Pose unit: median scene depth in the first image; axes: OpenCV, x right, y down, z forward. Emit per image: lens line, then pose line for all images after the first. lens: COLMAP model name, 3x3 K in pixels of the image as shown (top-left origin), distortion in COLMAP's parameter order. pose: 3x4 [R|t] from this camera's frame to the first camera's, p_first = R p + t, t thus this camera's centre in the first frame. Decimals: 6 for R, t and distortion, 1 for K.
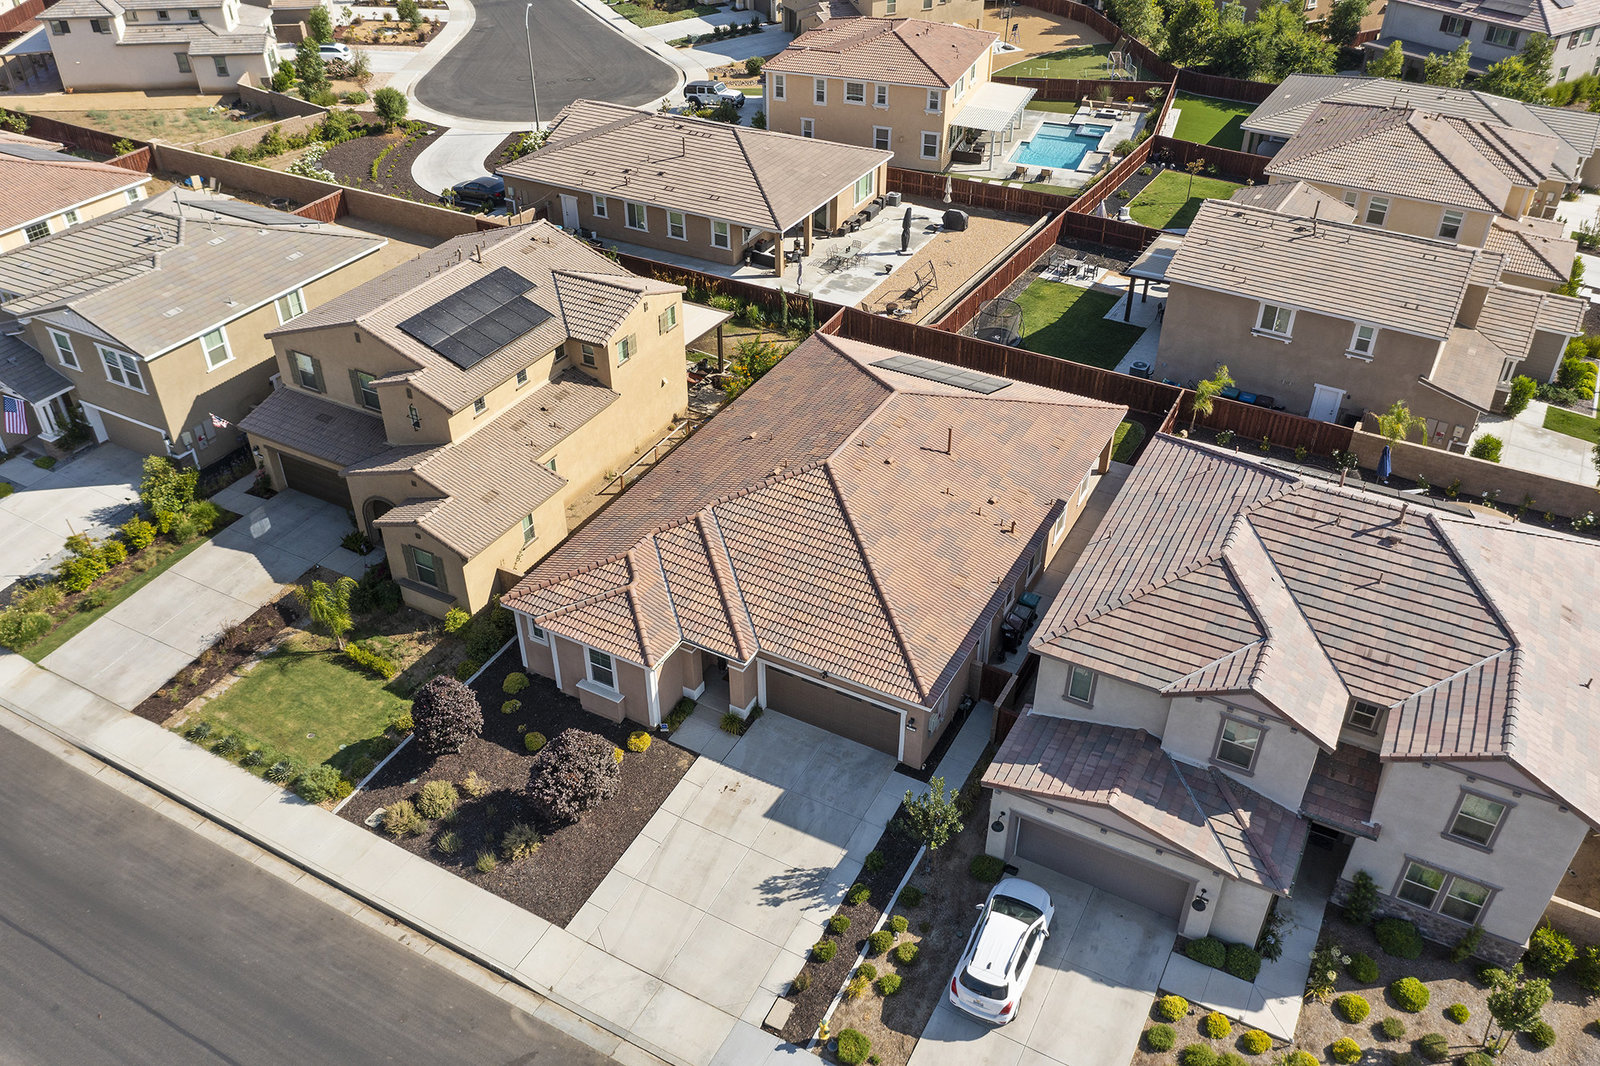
lens RADIAL K [[1245.3, 0, 800.0], [0, 1245.3, 533.0], [0, 0, 1]] dist [-0.018060, 0.001608]
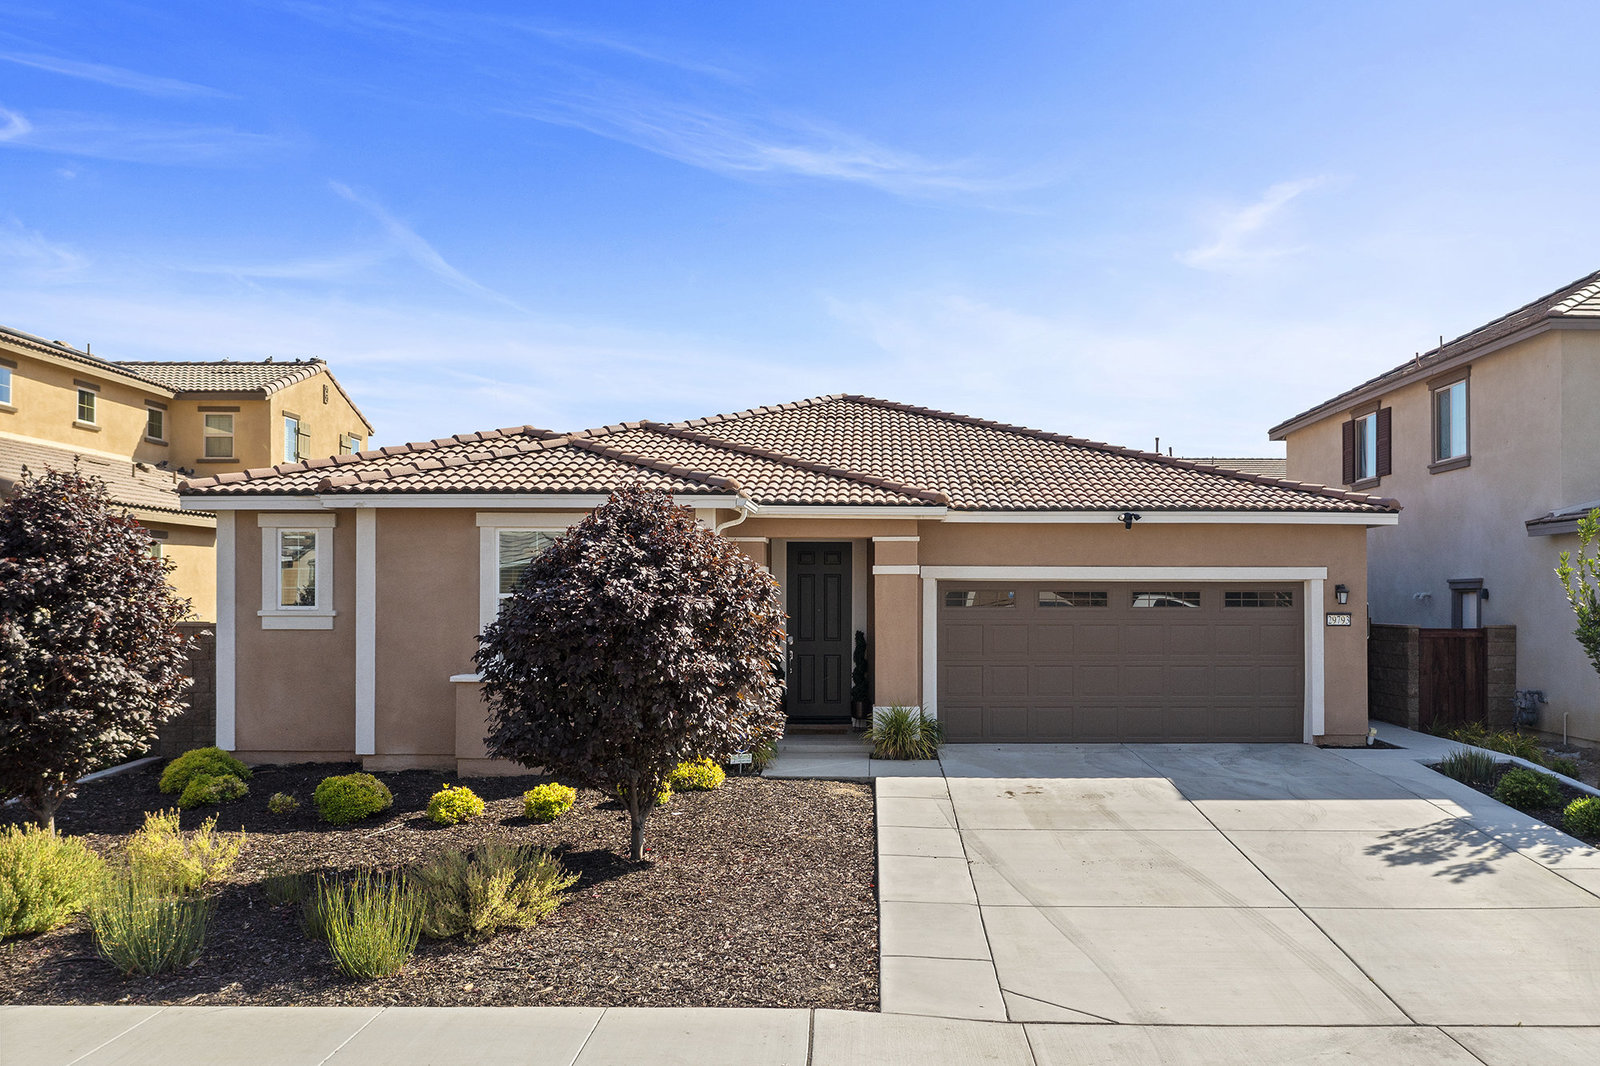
lens RADIAL K [[1396.1, 0, 893.3], [0, 1396.1, 592.2], [0, 0, 1]] dist [-0.012416, 0.010829]
pose [[0.868935, 0.004054, 0.494909, -0.264222], [0.285985, 0.812015, -0.508768, 0.330273], [-0.403936, 0.583623, 0.704429, 0.682440]]
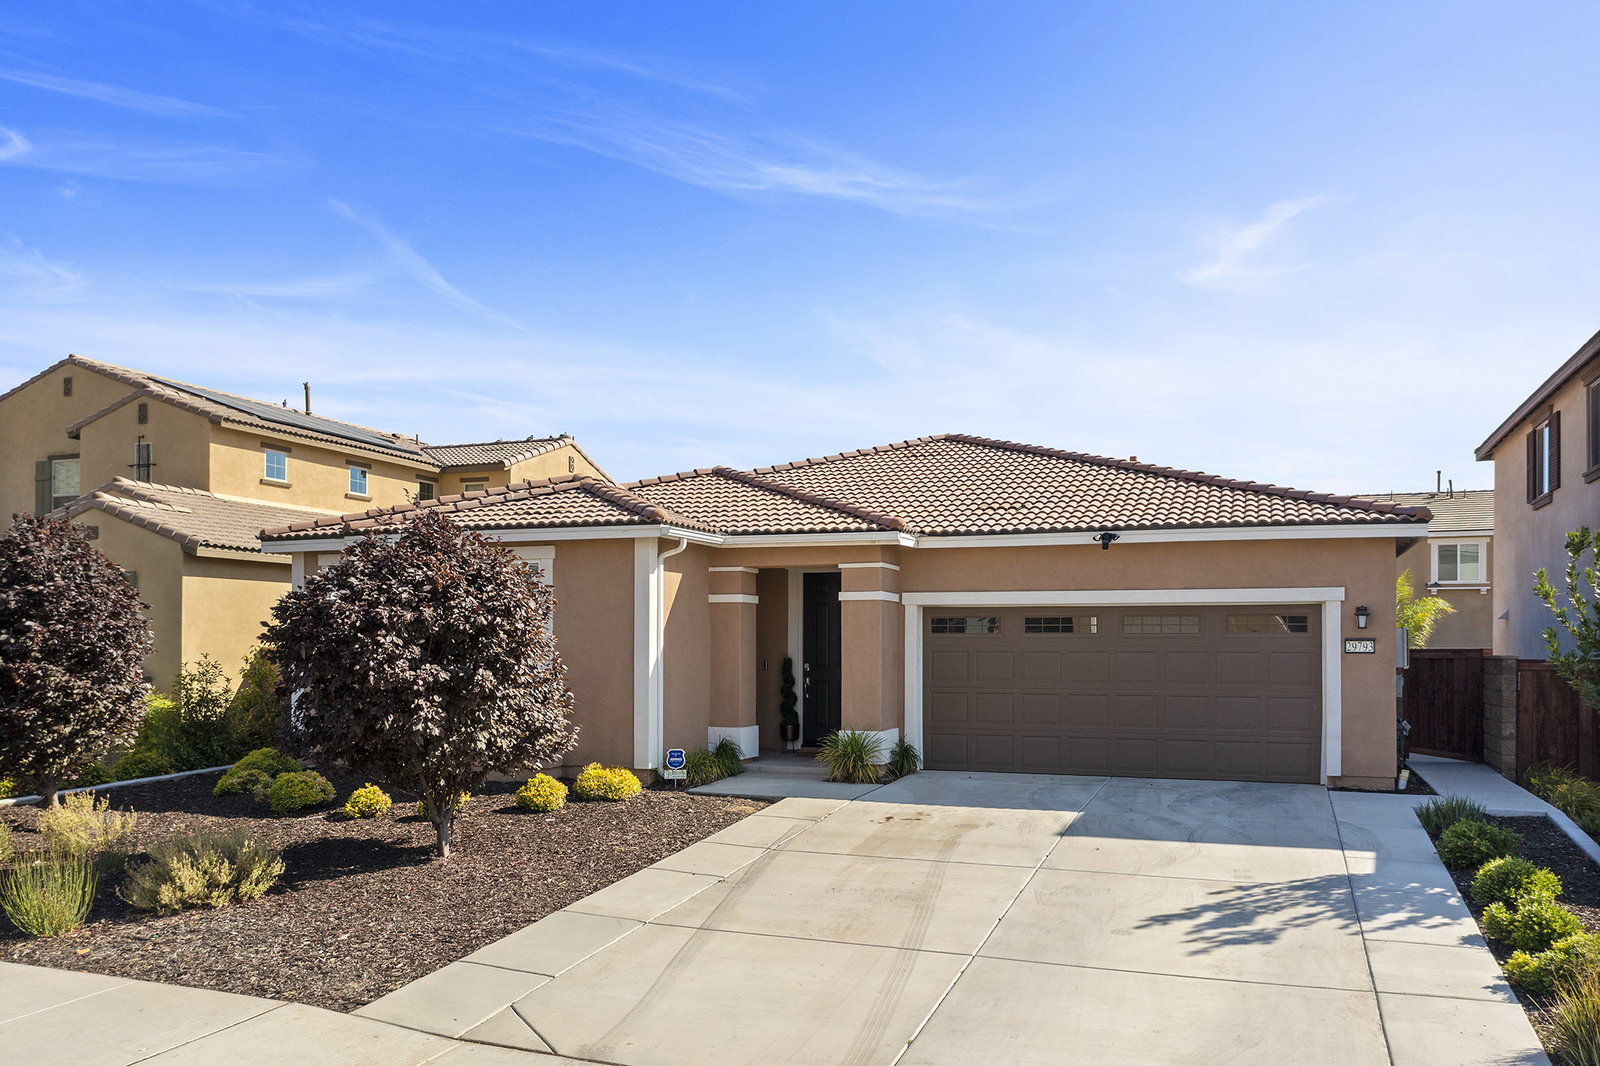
lens RADIAL K [[1251.0, 0, 799.9], [0, 1251.0, 644.3], [0, 0, 1]] dist [-0.011765, -0.001932]
pose [[0.990365, 0.002886, 0.138452, -0.123696], [0.078299, 0.812963, -0.577027, 0.342169], [-0.114222, 0.582308, 0.804904, 0.677806]]
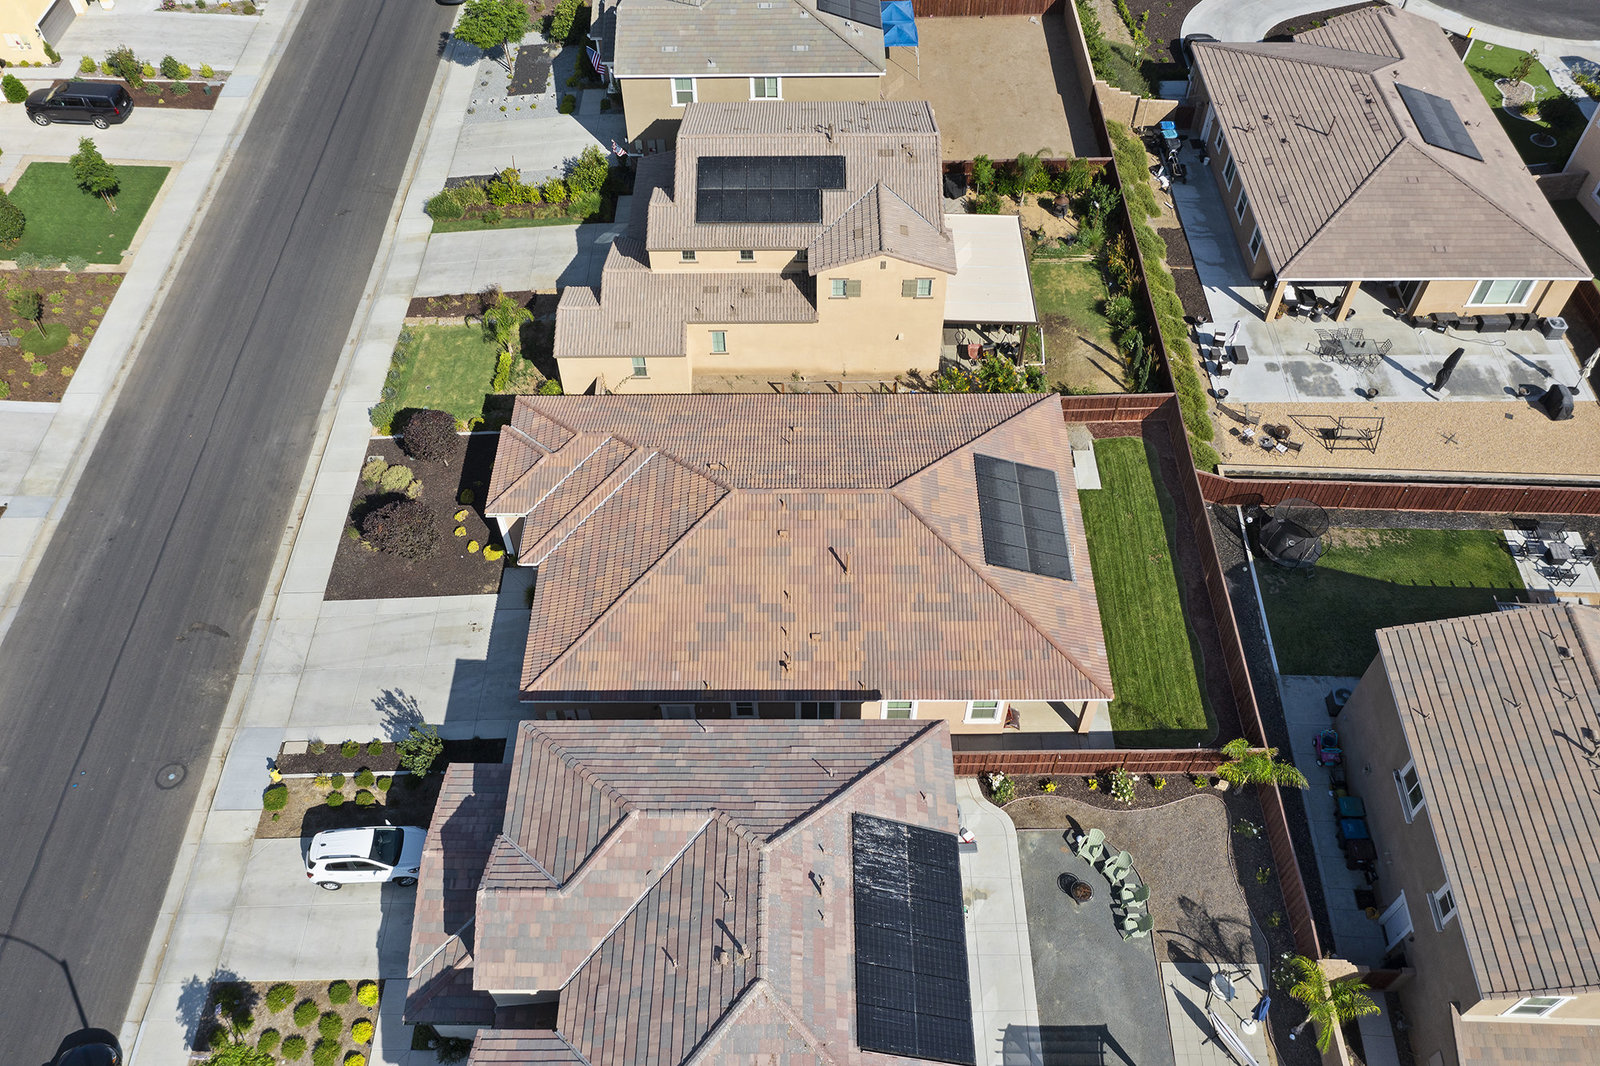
lens RADIAL K [[1245.3, 0, 800.0], [0, 1245.3, 533.0], [0, 0, 1]] dist [-0.018060, 0.001608]
pose [[0.474648, 0.683910, -0.554055, 0.694960], [-0.503763, 0.727269, 0.466157, -0.583889], [0.721756, 0.057853, 0.689725, 0.352557]]
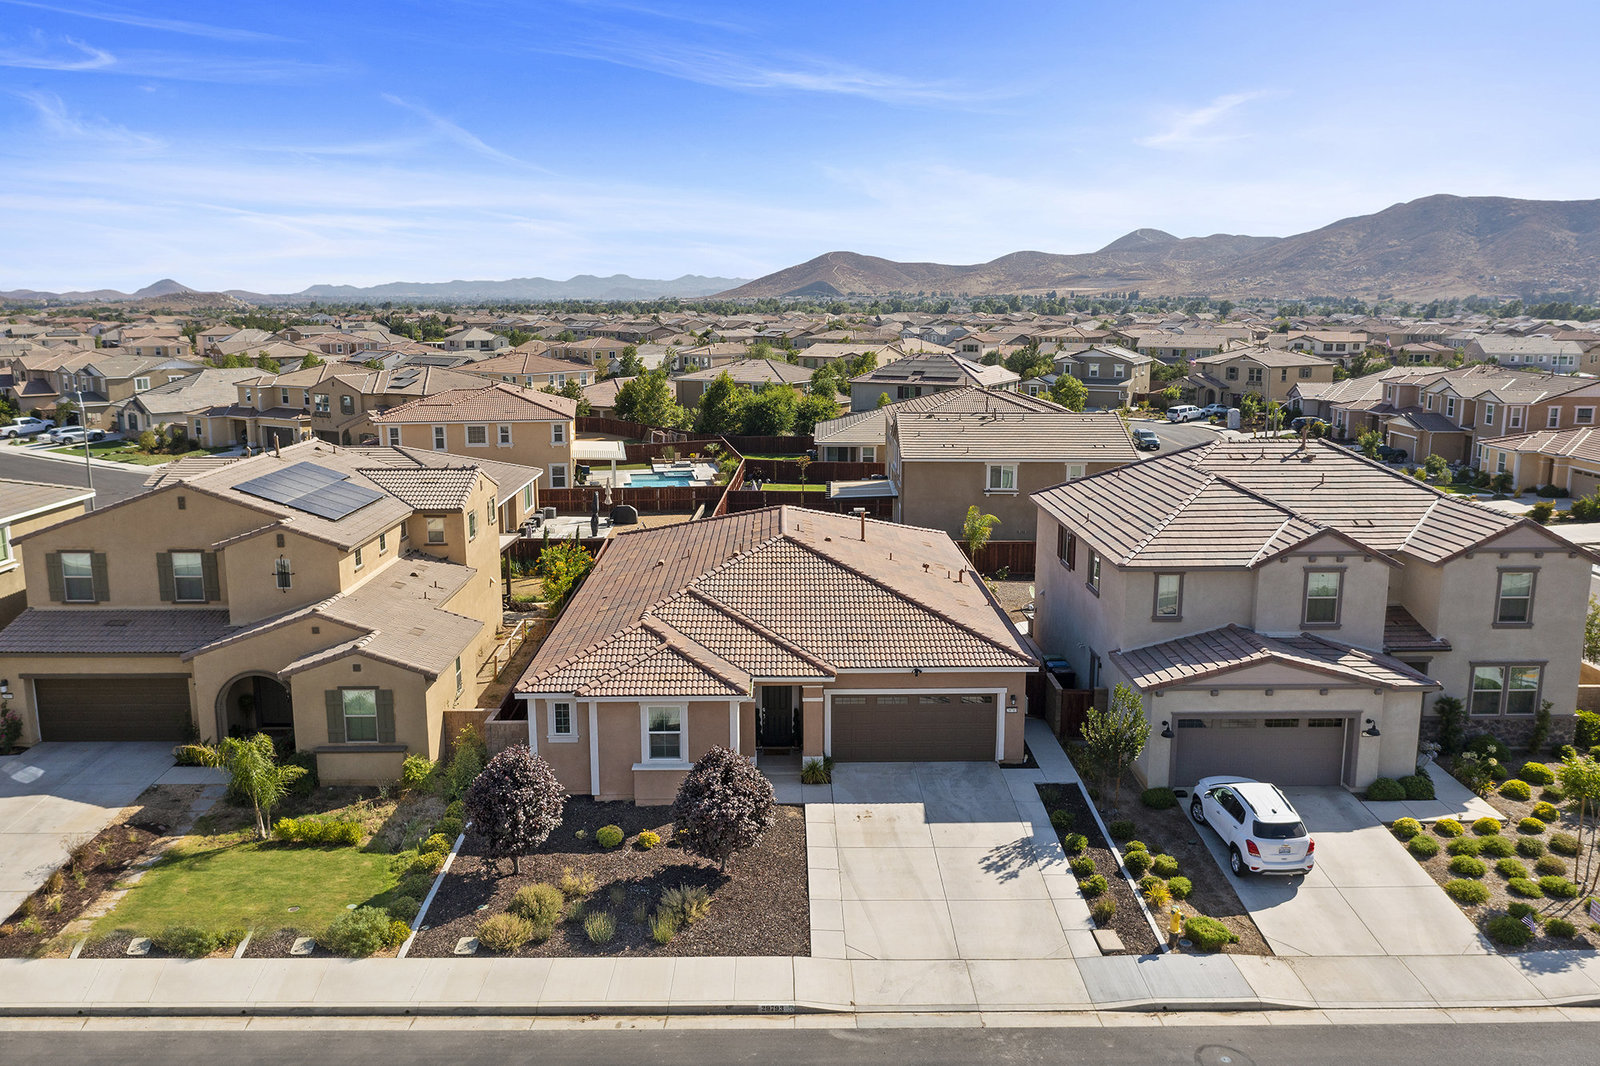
lens RADIAL K [[1245.3, 0, 800.0], [0, 1245.3, 533.0], [0, 0, 1]] dist [-0.018060, 0.001608]
pose [[0.870413, -0.092357, 0.483582, -0.469514], [0.286751, 0.893543, -0.345478, 0.300845], [-0.400194, 0.439376, 0.804235, 0.232122]]
